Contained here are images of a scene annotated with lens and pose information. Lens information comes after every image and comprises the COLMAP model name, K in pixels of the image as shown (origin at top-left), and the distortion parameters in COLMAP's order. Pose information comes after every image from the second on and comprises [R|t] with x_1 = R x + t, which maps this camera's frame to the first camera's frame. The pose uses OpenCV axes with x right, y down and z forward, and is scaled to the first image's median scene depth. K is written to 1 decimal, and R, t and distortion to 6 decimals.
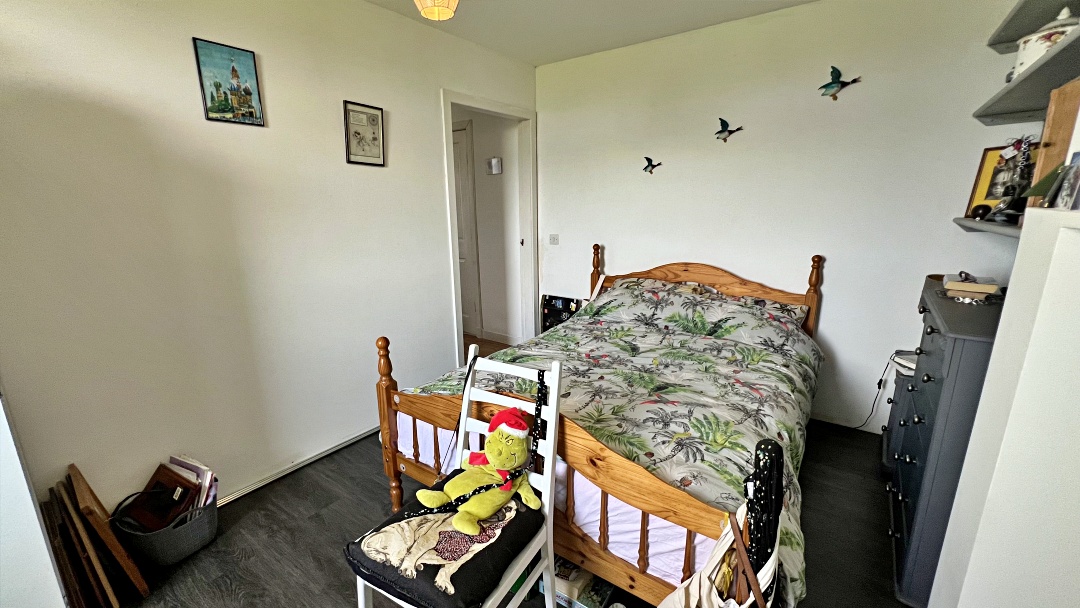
lens RADIAL K [[431.7, 0, 540.5], [0, 431.7, 303.3], [0, 0, 1]] dist [-0.002387, 0.001057]
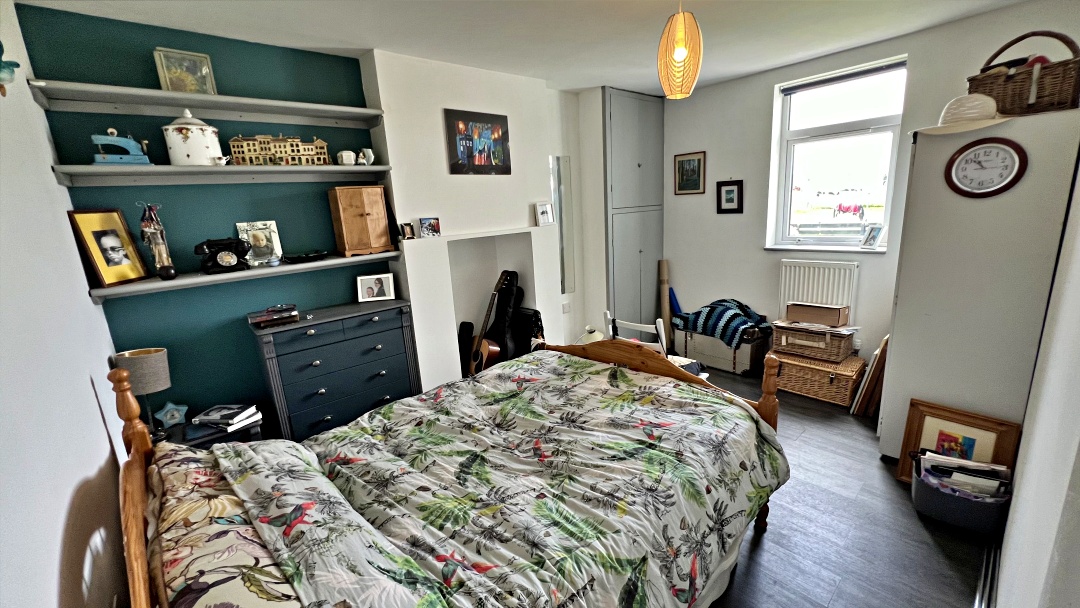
lens RADIAL K [[431.7, 0, 540.7], [0, 431.7, 304.0], [0, 0, 1]] dist [-0.002387, 0.001057]
pose [[-0.977093, 0.027093, 0.211080, -0.056281], [0.117035, 0.896814, 0.426646, -0.510399], [-0.177741, 0.441577, -0.879442, 1.893827]]
